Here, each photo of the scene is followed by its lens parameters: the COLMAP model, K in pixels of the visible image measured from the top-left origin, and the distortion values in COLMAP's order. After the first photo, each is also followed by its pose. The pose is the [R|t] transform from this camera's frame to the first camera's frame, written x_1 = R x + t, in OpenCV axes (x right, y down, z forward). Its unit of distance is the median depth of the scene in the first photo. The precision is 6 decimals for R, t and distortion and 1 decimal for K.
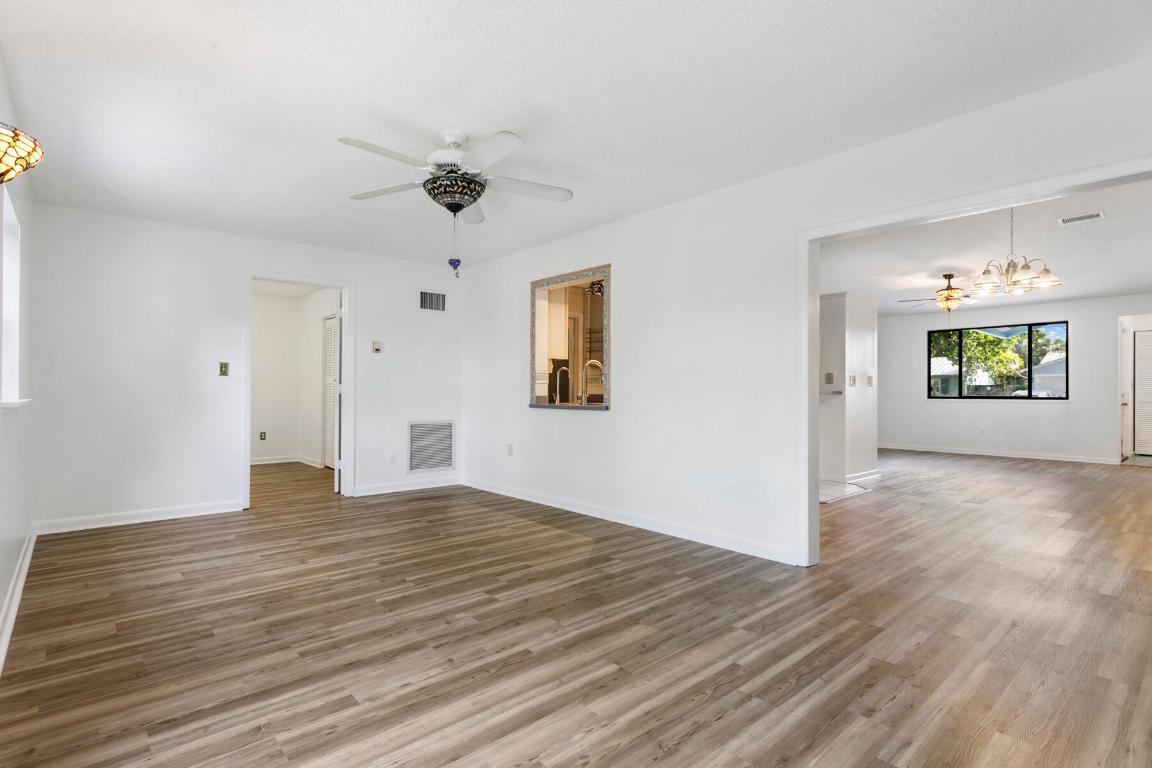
lens RADIAL K [[569.8, 0, 561.7], [0, 569.8, 374.7], [0, 0, 1]] dist [0.006476, 0.000052]
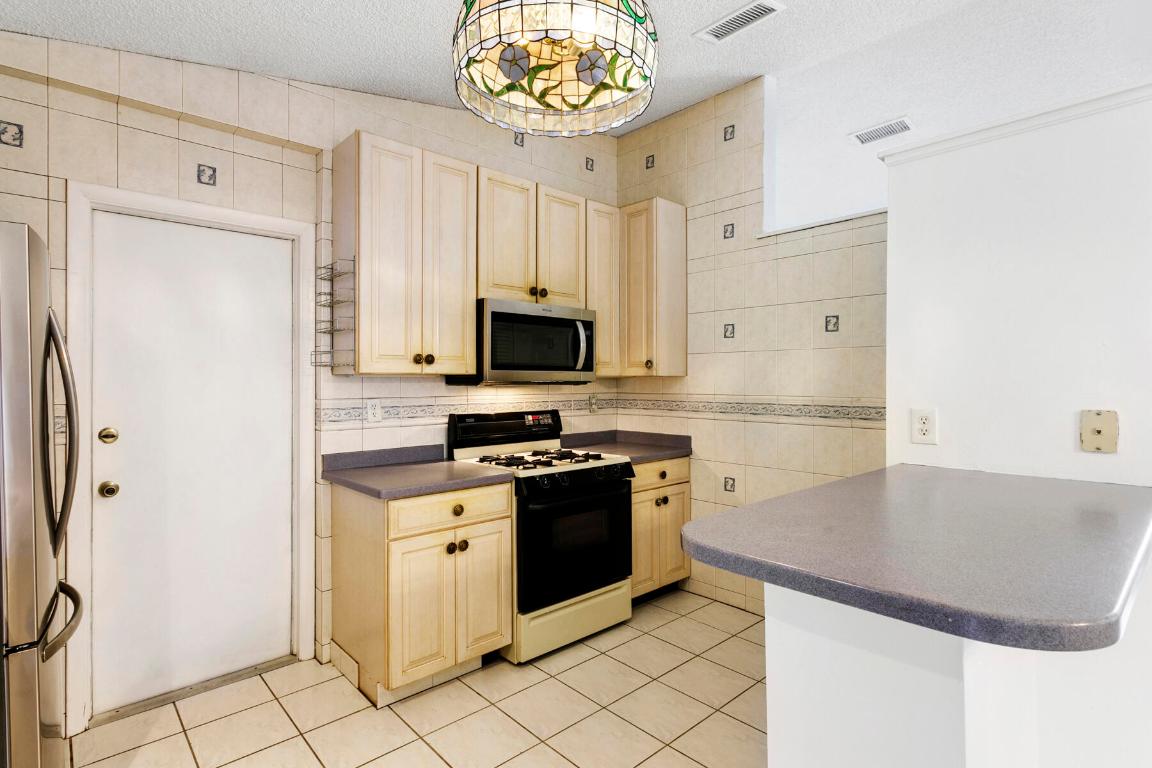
lens RADIAL K [[569.8, 0, 567.9], [0, 569.8, 381.6], [0, 0, 1]] dist [0.006476, 0.000052]
pose [[0.999635, -0.010266, 0.024998, 0.427145], [0.009500, 0.999488, 0.030563, -0.051532], [-0.025299, -0.030314, 0.999220, 1.475055]]
